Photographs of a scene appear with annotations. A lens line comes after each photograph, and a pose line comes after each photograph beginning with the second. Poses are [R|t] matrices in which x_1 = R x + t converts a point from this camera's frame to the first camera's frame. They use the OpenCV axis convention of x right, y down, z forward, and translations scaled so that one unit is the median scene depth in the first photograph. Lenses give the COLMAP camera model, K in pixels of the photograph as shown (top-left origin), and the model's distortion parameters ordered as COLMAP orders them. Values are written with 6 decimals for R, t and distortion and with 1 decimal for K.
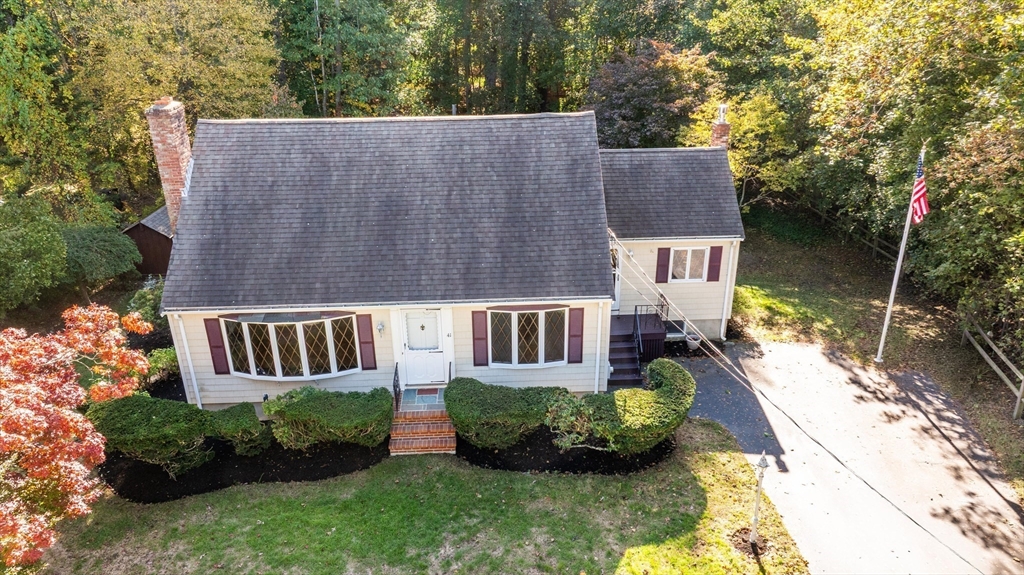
lens RADIAL K [[726.9, 0, 514.8], [0, 726.9, 286.3], [0, 0, 1]] dist [-0.046762, 0.000398]
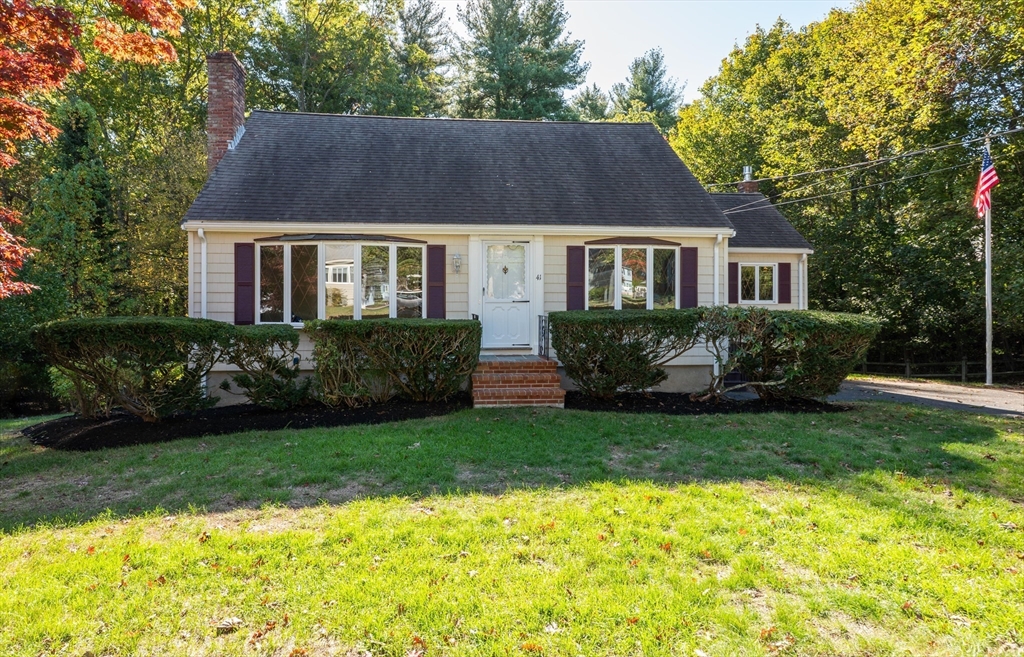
lens RADIAL K [[577.6, 0, 477.4], [0, 577.6, 302.1], [0, 0, 1]] dist [-0.028926, -0.001350]
pose [[0.998781, 0.011033, 0.048106, -0.187102], [0.010415, 0.905630, -0.423940, 0.359563], [-0.048244, 0.423925, 0.904412, 0.425692]]
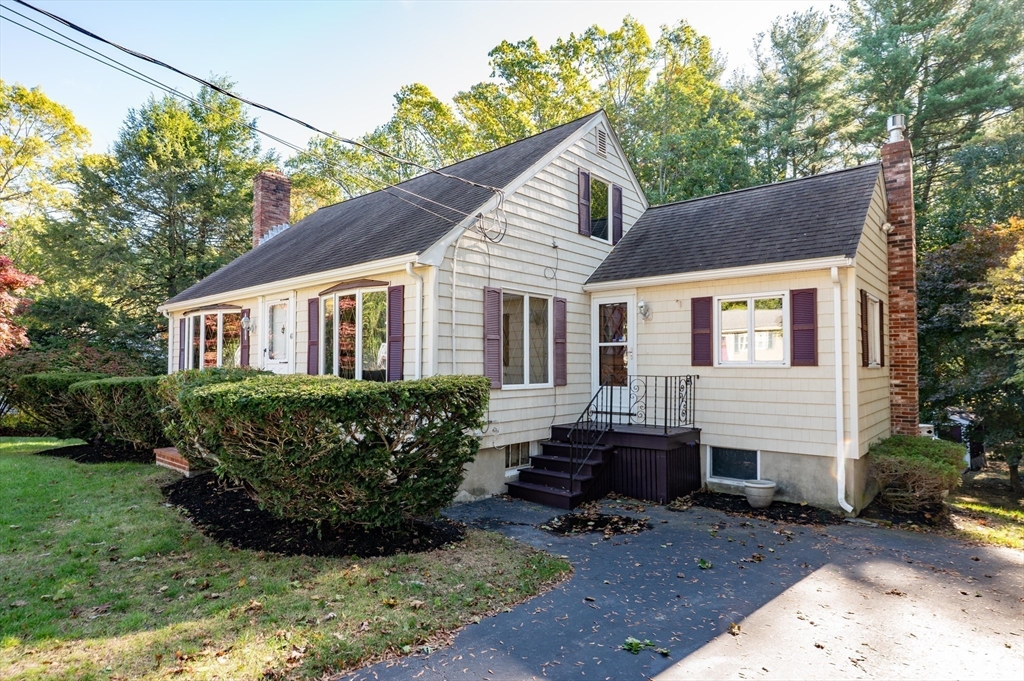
lens RADIAL K [[550.0, 0, 542.1], [0, 550.0, 349.4], [0, 0, 1]] dist [-0.002949, -0.000171]
pose [[0.745954, -0.008209, -0.665947, 0.466147], [-0.290504, 0.895774, -0.336447, 0.190866], [0.599299, 0.444434, 0.665822, 0.774535]]
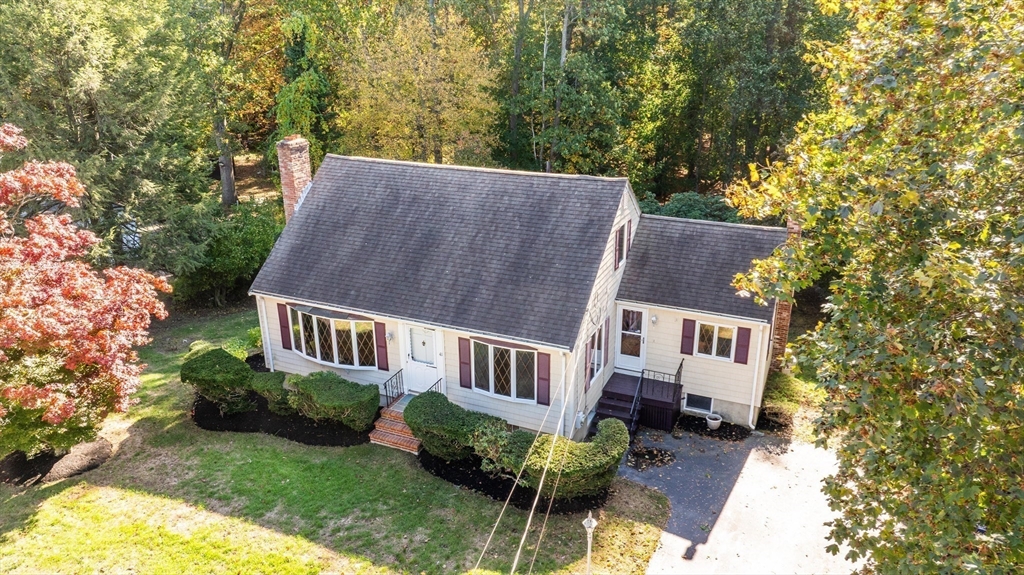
lens RADIAL K [[726.9, 0, 509.5], [0, 726.9, 283.4], [0, 0, 1]] dist [-0.046762, 0.000398]
pose [[0.889497, 0.157410, -0.428971, 0.475800], [-0.190649, 0.981022, -0.035340, -0.022751], [0.415268, 0.113218, 0.902626, -0.007715]]
